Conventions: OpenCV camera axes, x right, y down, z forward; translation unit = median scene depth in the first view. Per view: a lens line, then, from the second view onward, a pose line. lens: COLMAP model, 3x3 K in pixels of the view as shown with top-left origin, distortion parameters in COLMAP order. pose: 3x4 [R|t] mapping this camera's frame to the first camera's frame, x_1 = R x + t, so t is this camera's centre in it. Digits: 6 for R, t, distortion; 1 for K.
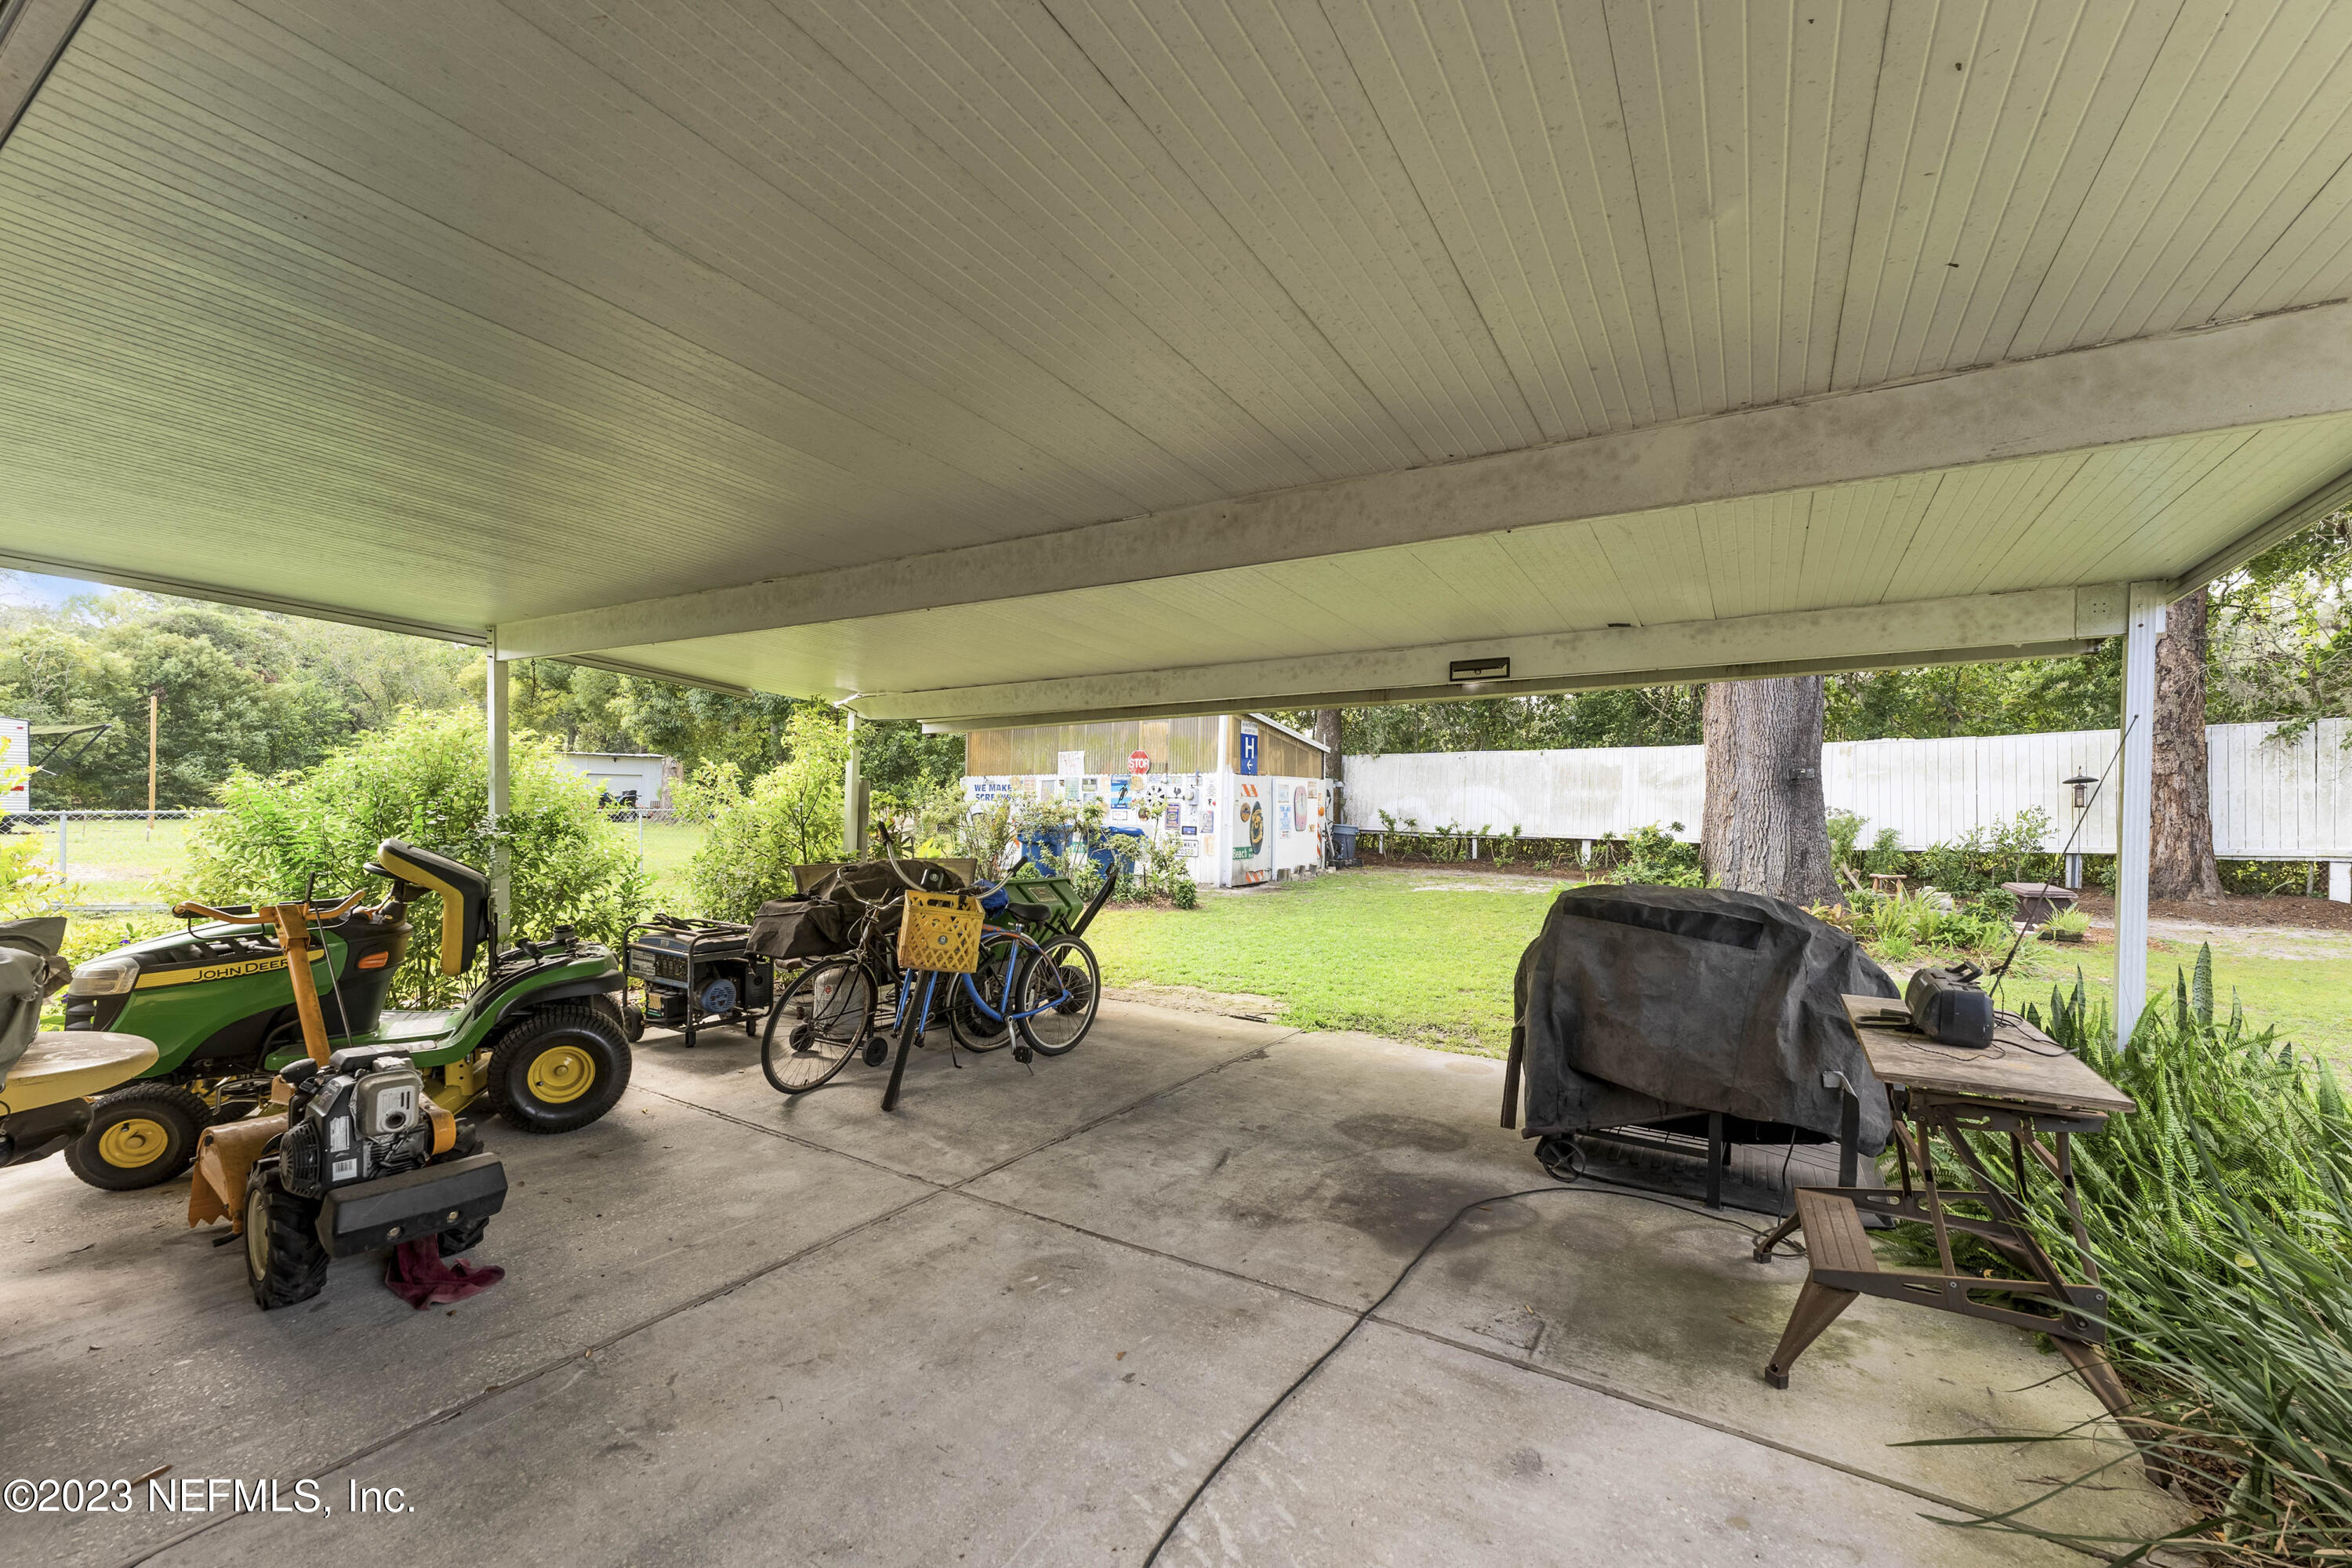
lens RADIAL K [[931.7, 0, 1182.8], [0, 931.7, 789.1], [0, 0, 1]] dist [-0.003755, 0.000753]
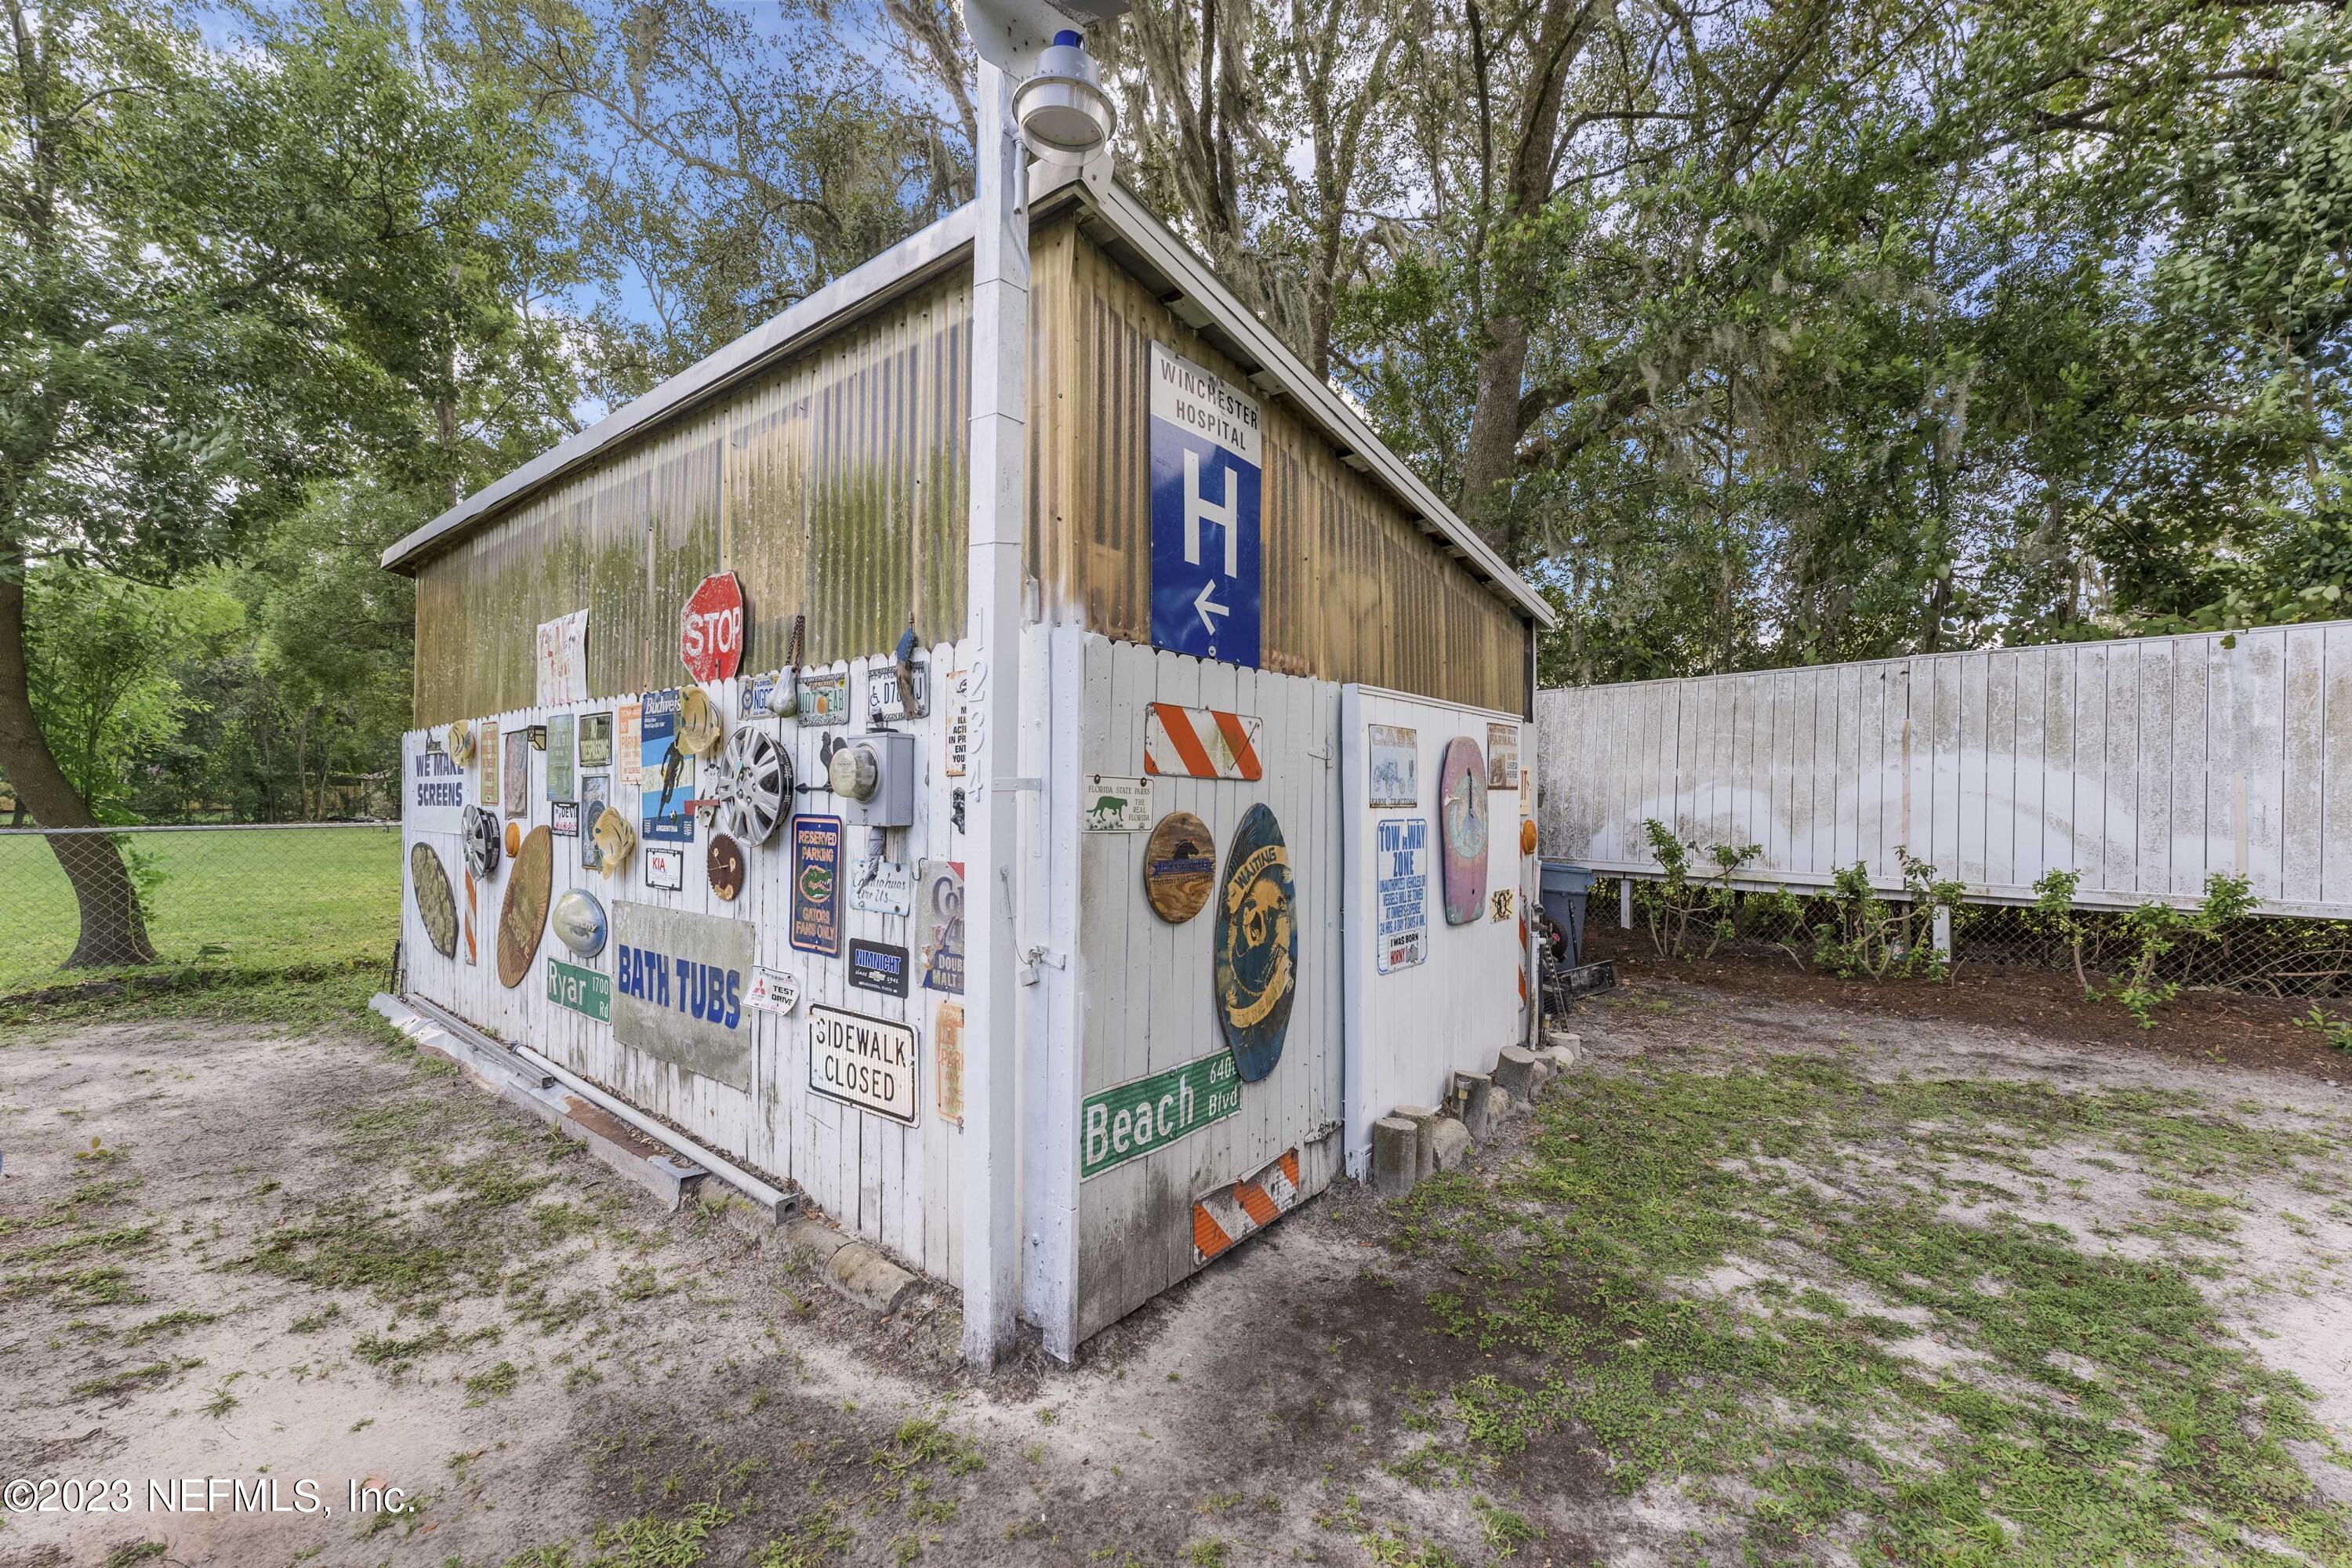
lens RADIAL K [[931.7, 0, 1167.6], [0, 931.7, 784.5], [0, 0, 1]] dist [-0.003755, 0.000753]
pose [[0.994671, -0.007619, -0.102821, 0.079359], [0.007442, 0.999970, -0.002104, 0.009164], [0.102834, 0.001327, 0.994698, 0.791980]]
